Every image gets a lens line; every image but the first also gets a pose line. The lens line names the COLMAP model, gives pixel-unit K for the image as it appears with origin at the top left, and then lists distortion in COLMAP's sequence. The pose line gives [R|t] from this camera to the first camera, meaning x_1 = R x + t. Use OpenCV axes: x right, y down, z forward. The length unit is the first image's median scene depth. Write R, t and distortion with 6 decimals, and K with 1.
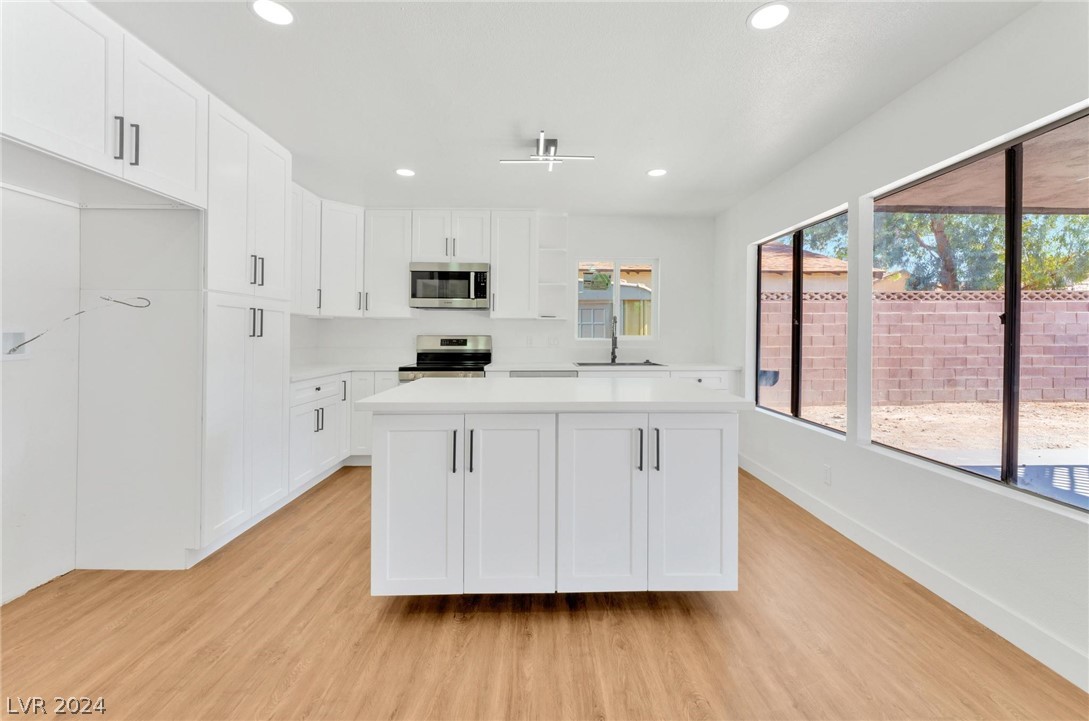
lens RADIAL K [[432.8, 0, 544.0], [0, 432.8, 339.4], [0, 0, 1]] dist [0.000315, -0.000169]
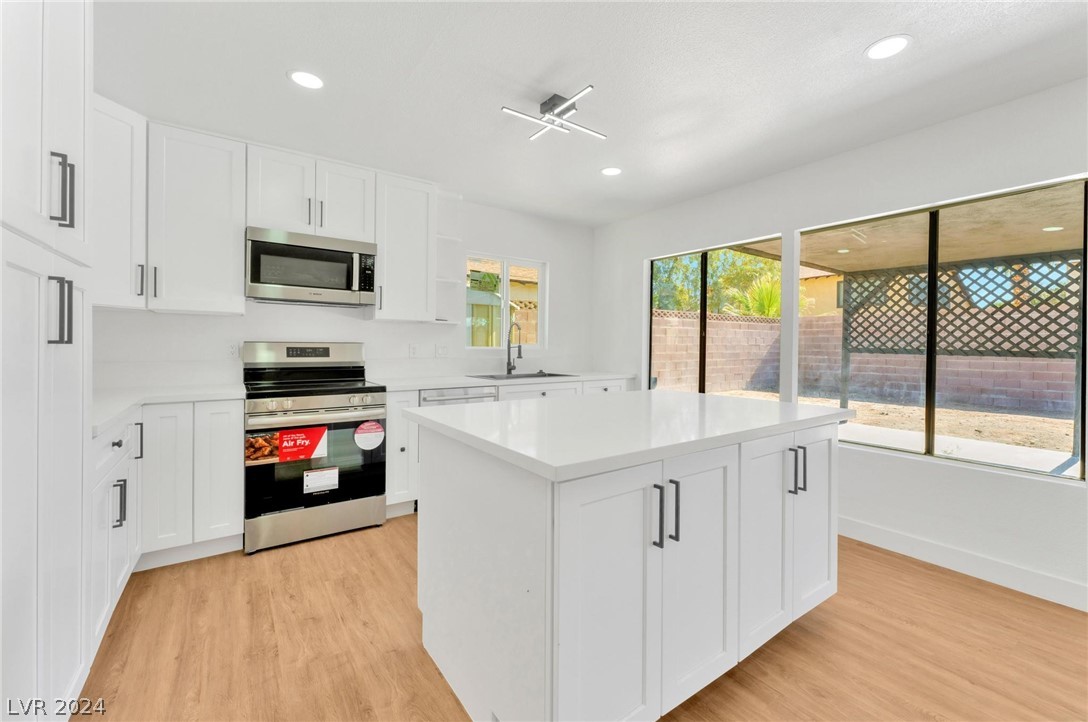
lens RADIAL K [[441.9, 0, 542.7], [0, 441.9, 354.0], [0, 0, 1]] dist [0.000366, 0.000058]
pose [[0.830862, -0.005841, 0.556448, -0.307776], [-0.003894, 0.999859, 0.016311, -0.003295], [-0.556465, -0.015719, 0.830722, 0.218623]]
